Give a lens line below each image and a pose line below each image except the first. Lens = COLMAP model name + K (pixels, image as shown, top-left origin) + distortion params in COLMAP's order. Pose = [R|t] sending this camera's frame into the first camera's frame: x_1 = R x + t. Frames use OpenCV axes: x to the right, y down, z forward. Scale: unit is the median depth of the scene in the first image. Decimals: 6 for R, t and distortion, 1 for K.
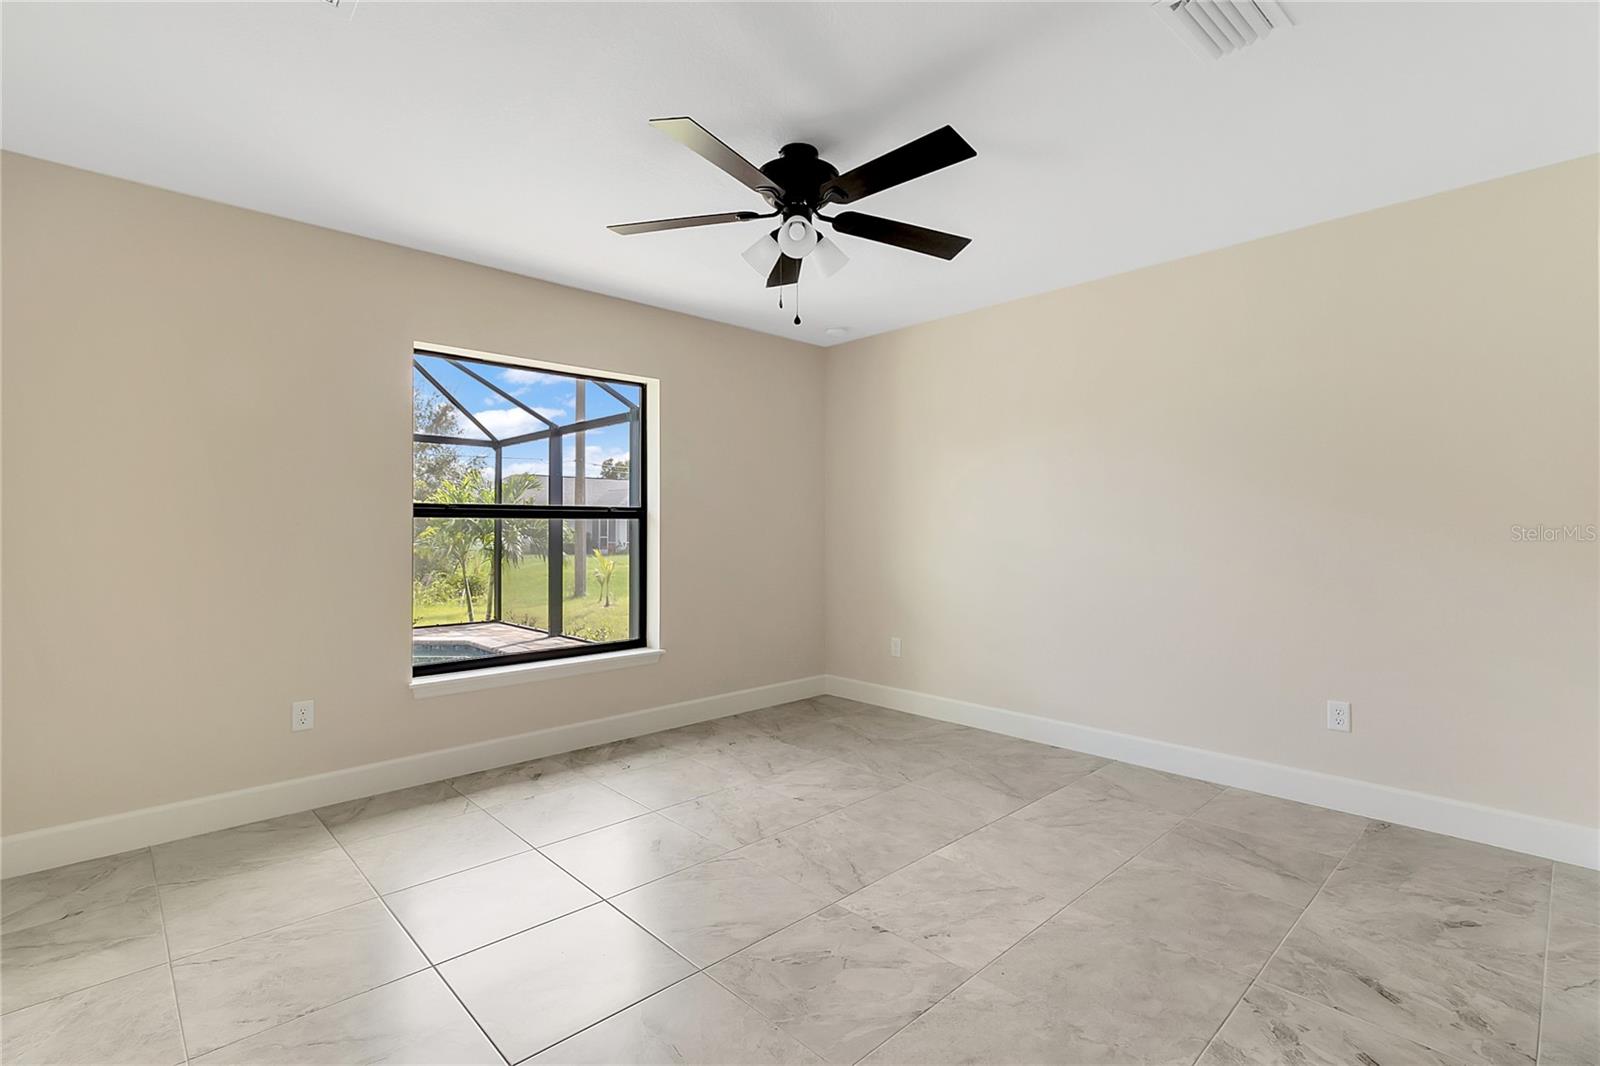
lens RADIAL K [[752.4, 0, 792.5], [0, 752.4, 521.8], [0, 0, 1]] dist [0.001394, -0.000212]
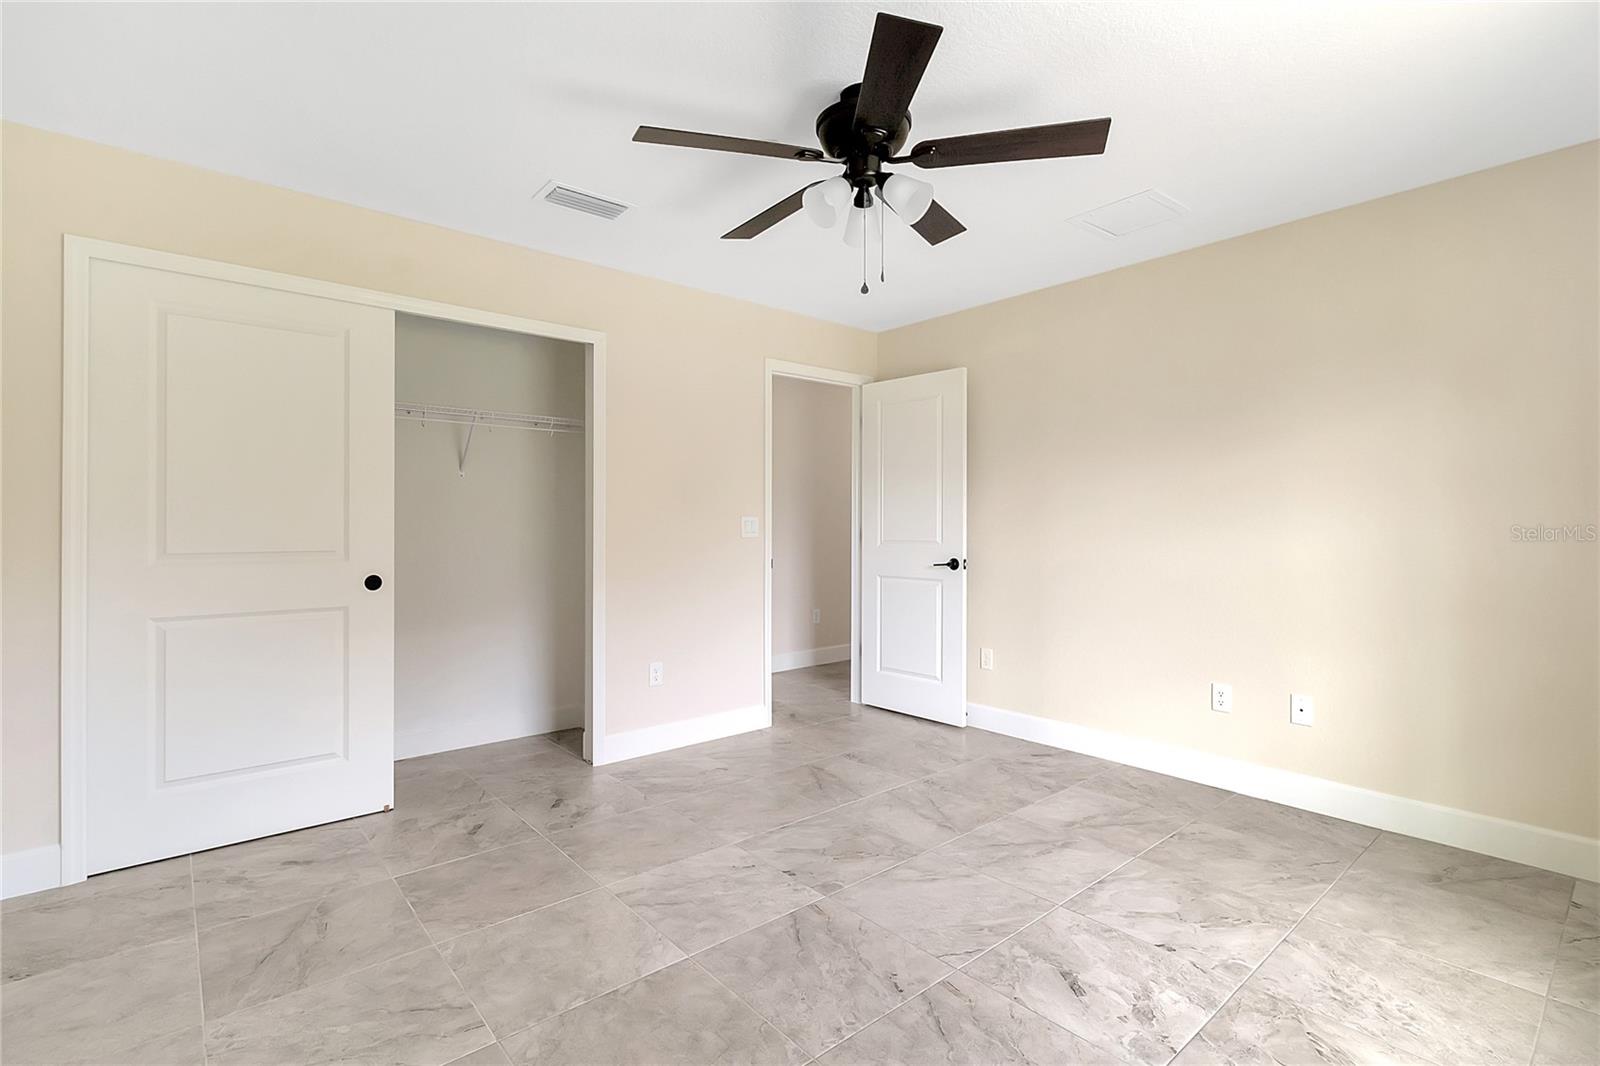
lens RADIAL K [[752.4, 0, 792.5], [0, 752.4, 521.8], [0, 0, 1]] dist [0.001394, -0.000212]
pose [[-0.998772, 0.002354, 0.049490, 0.048399], [0.001817, 0.999939, -0.010902, 0.013157], [-0.049513, -0.010799, -0.998715, 1.978140]]
